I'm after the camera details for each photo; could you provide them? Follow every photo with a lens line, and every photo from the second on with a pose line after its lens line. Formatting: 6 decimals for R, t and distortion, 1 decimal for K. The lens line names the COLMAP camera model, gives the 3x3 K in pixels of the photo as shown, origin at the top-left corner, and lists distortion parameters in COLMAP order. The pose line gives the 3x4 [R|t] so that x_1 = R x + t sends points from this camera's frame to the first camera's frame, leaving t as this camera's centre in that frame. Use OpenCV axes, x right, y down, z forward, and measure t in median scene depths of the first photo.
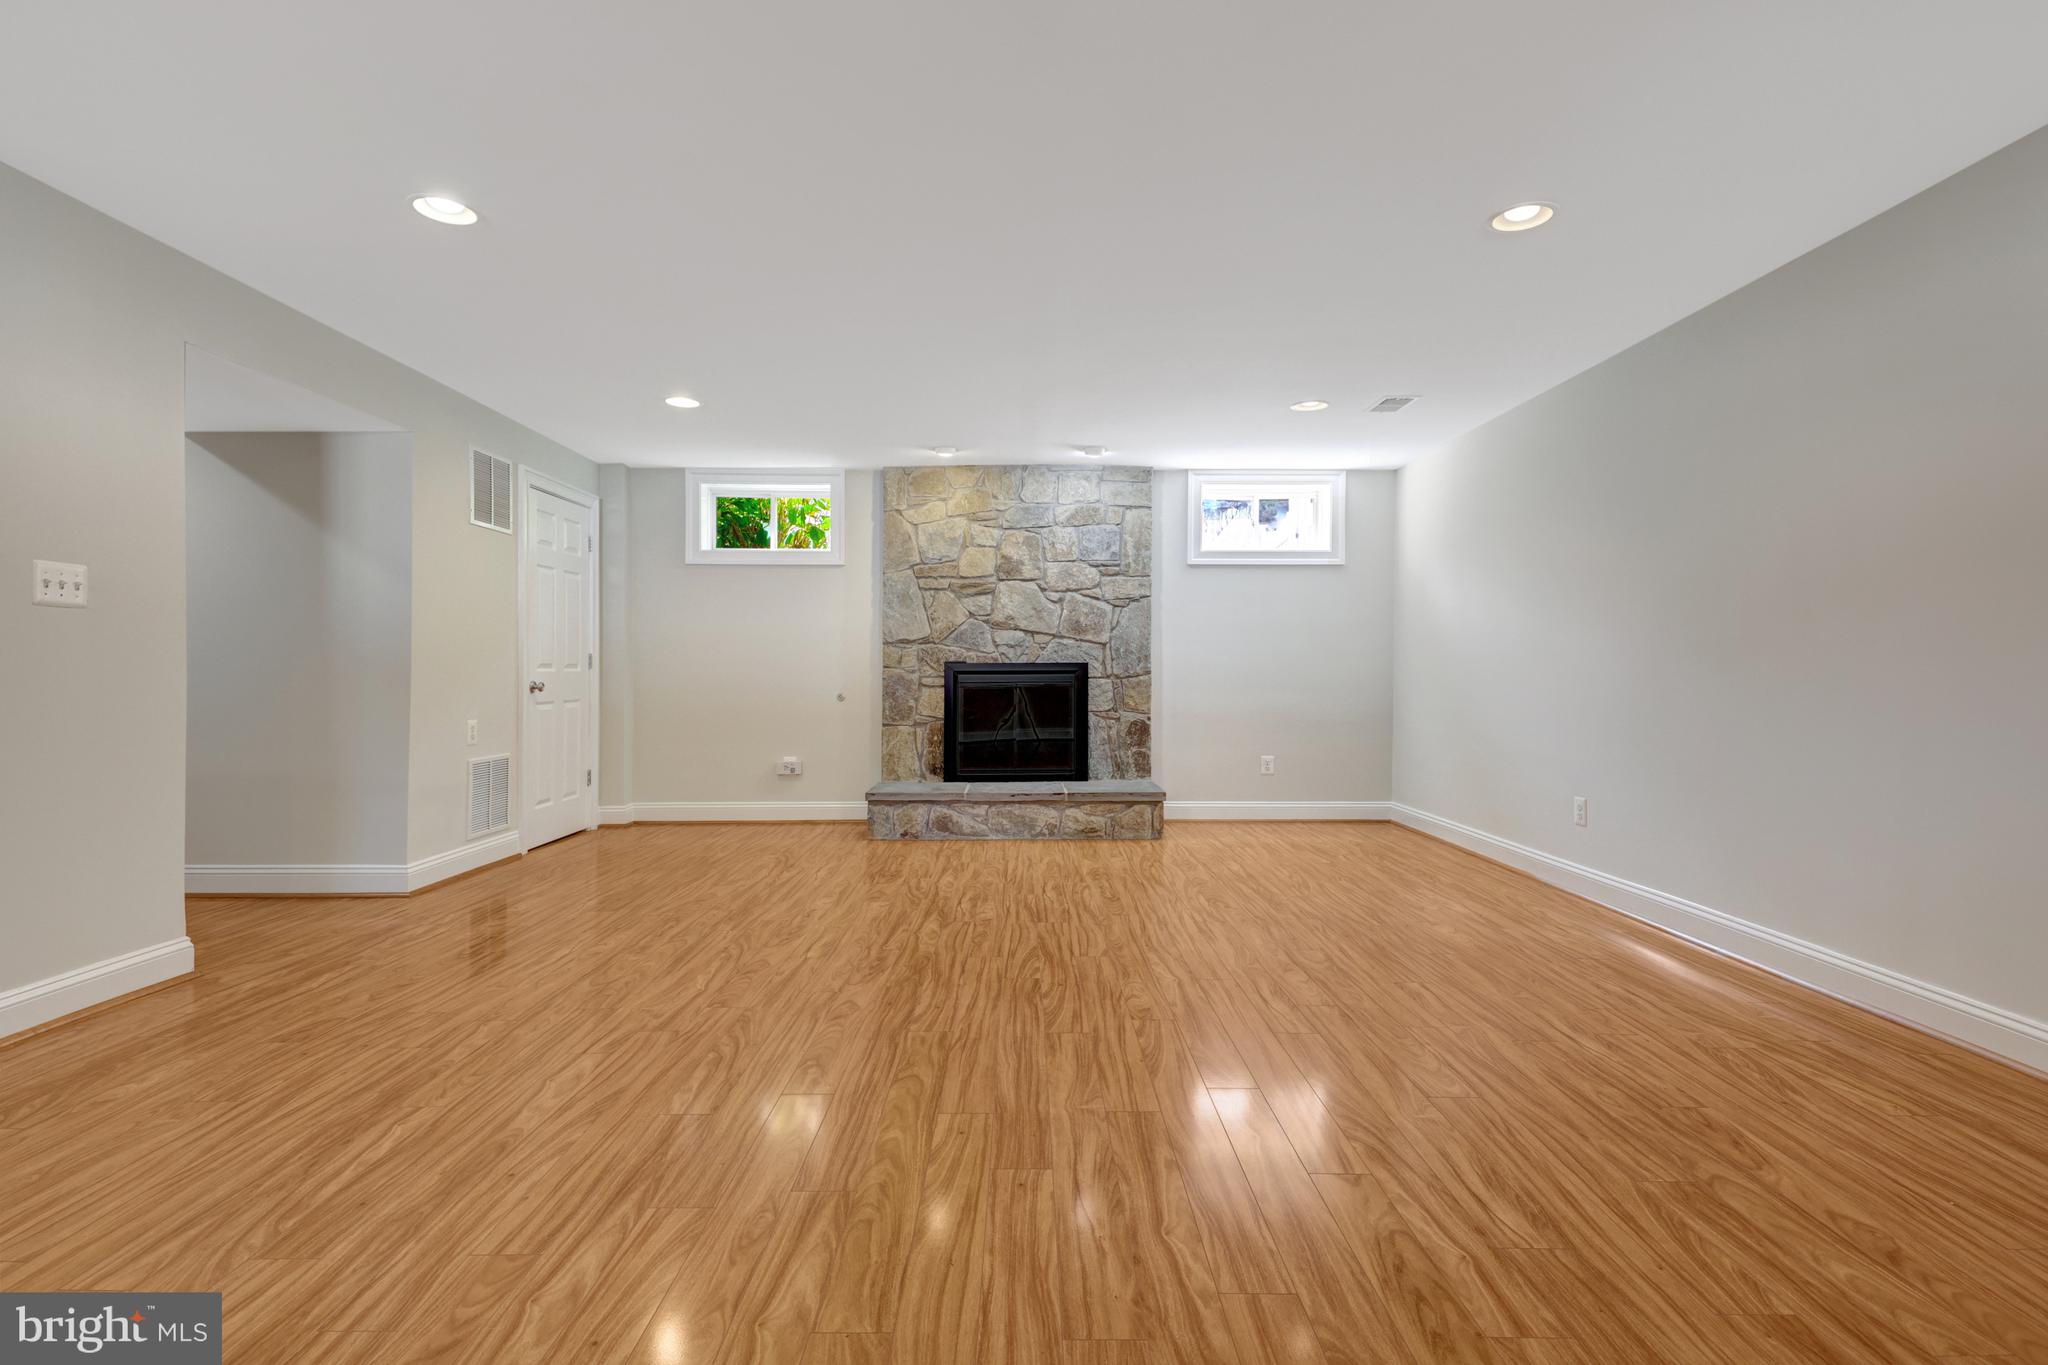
lens RADIAL K [[987.2, 0, 1026.7], [0, 987.2, 678.9], [0, 0, 1]] dist [-0.003103, 0.000071]
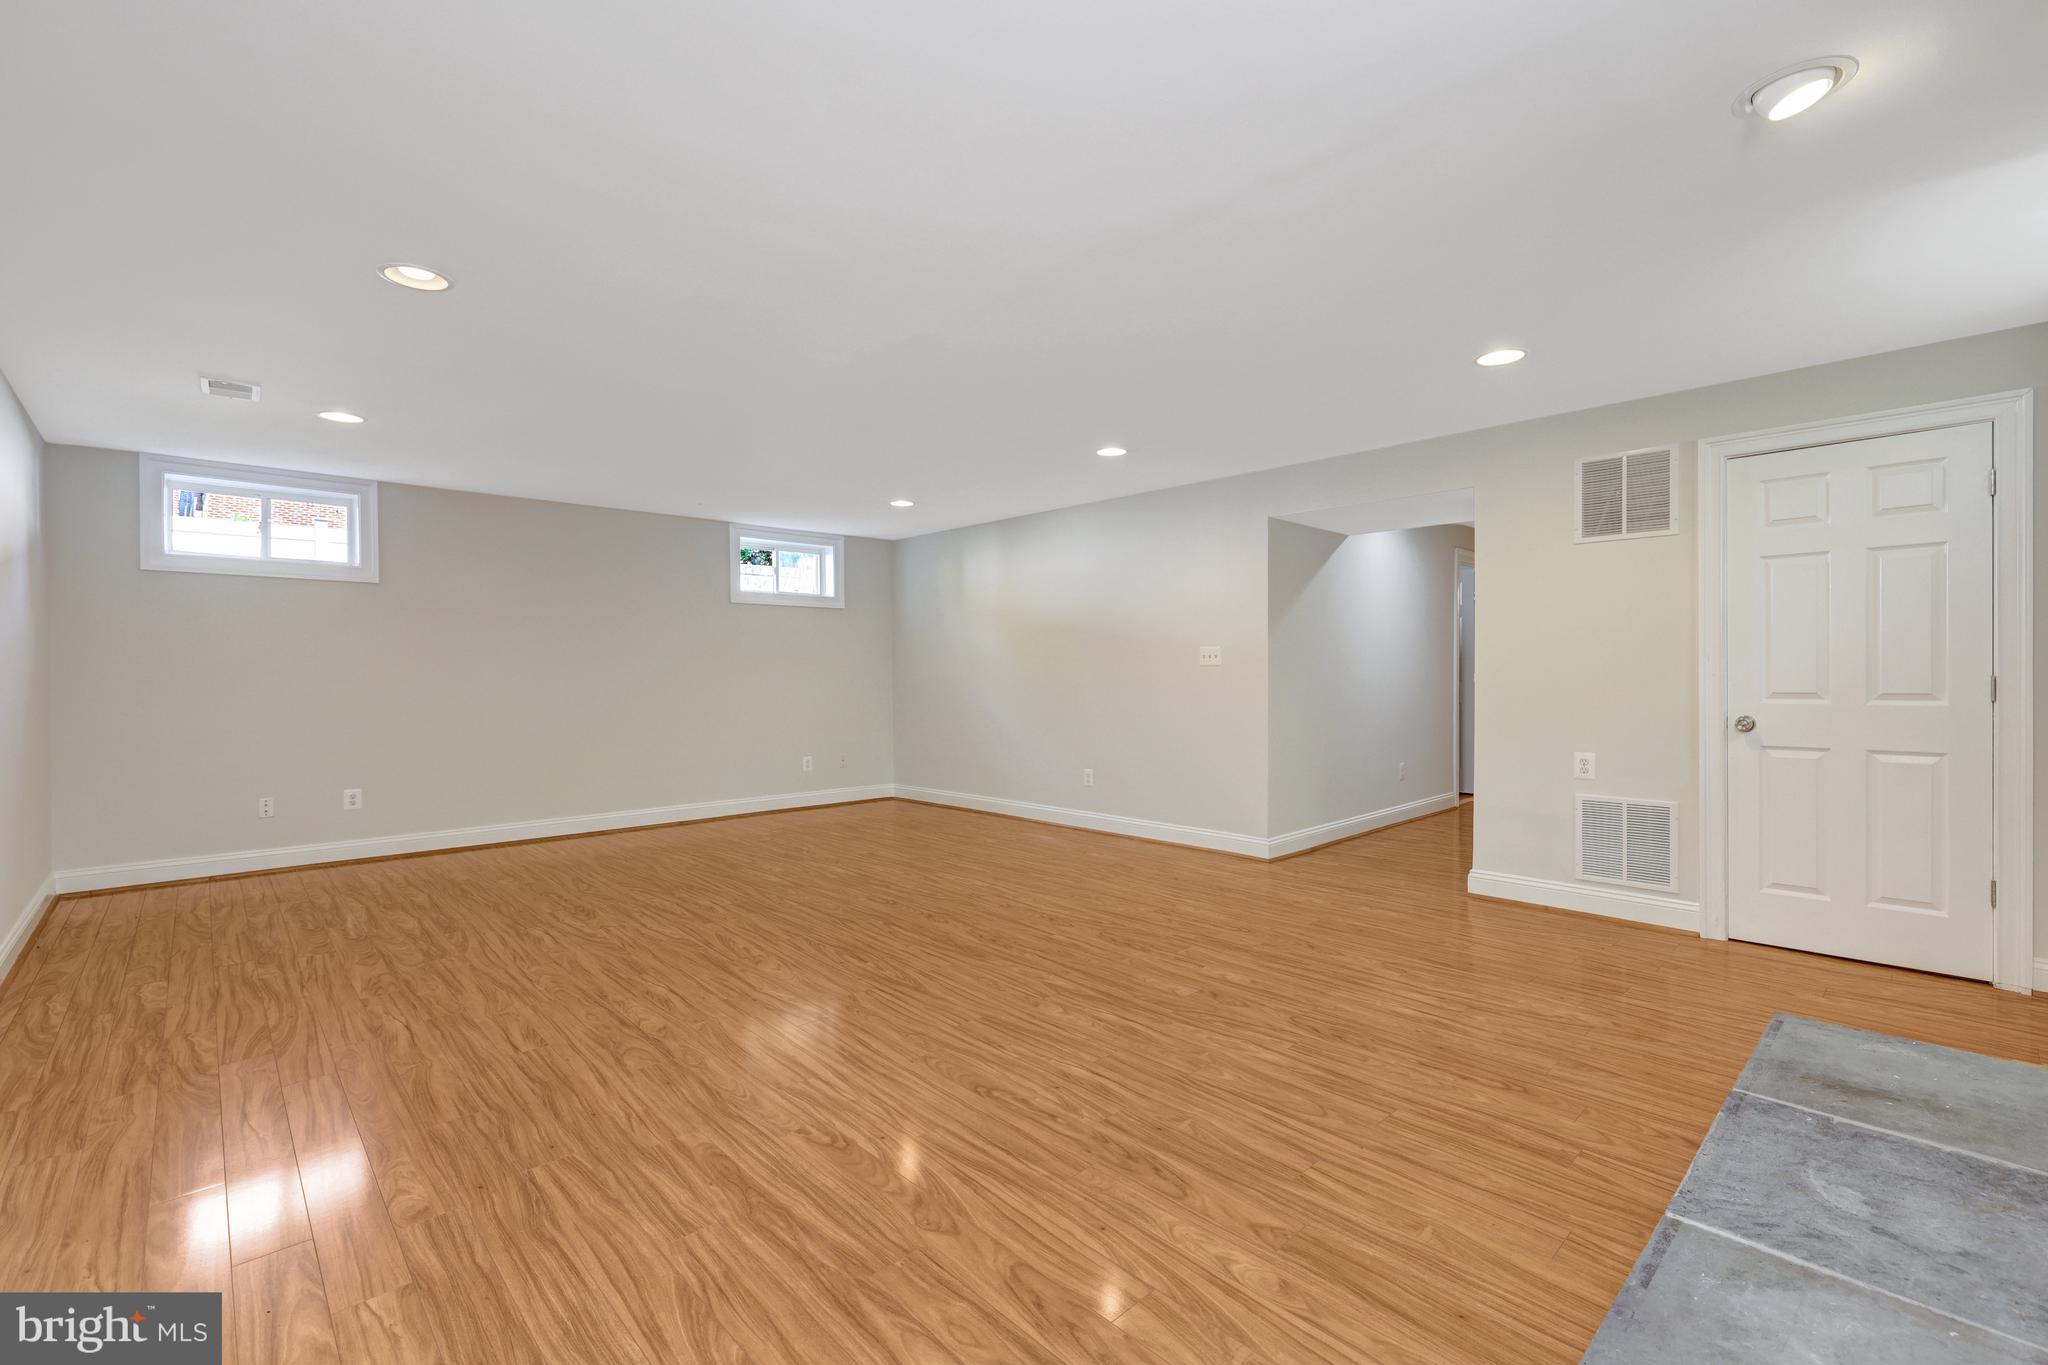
lens RADIAL K [[874.2, 0, 1030.3], [0, 874.2, 675.4], [0, 0, 1]] dist [0.012696, 0.000010]
pose [[-0.731839, 0.012301, -0.681367, 0.648997], [0.006059, 0.999915, 0.011544, -0.074045], [0.681451, 0.004320, -0.731851, 2.081884]]
